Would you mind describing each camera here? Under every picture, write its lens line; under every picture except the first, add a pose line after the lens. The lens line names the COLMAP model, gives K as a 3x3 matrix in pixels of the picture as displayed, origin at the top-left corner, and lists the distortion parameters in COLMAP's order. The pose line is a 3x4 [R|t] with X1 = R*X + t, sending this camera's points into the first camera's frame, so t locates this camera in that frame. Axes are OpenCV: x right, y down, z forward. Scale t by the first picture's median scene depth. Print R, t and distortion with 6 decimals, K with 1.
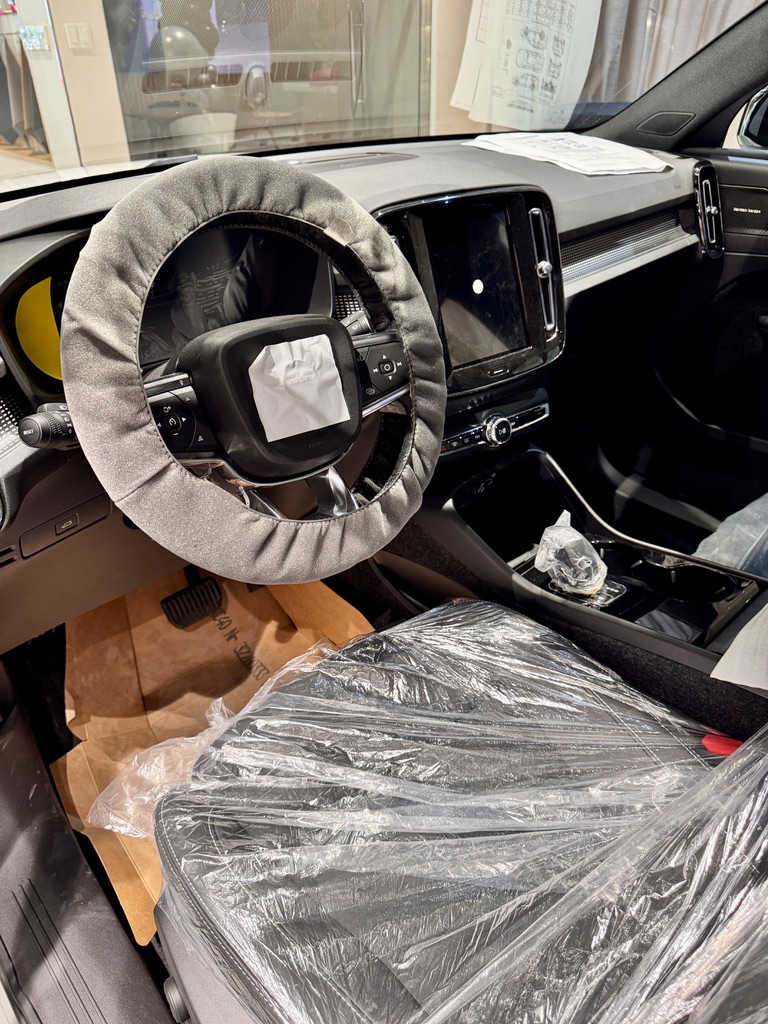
lens RADIAL K [[691.7, 0, 384.0], [0, 691.7, 512.0], [0, 0, 1]] dist [0.004628, 0.001908]
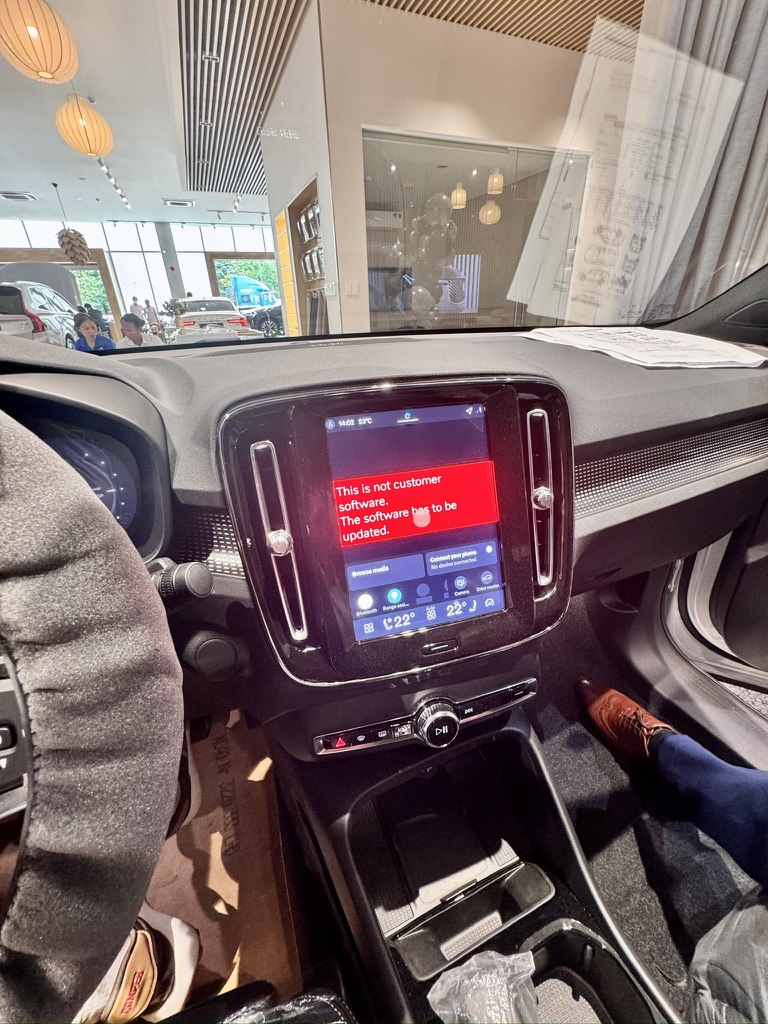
lens RADIAL K [[411.8, 0, 384.0], [0, 411.8, 512.0], [0, 0, 1]] dist [-0.000678, -0.000006]
pose [[0.943981, 0.138243, -0.299647, 0.149217], [-0.171072, 0.981488, -0.086118, -0.198809], [0.282195, 0.132555, 0.950155, 0.419967]]
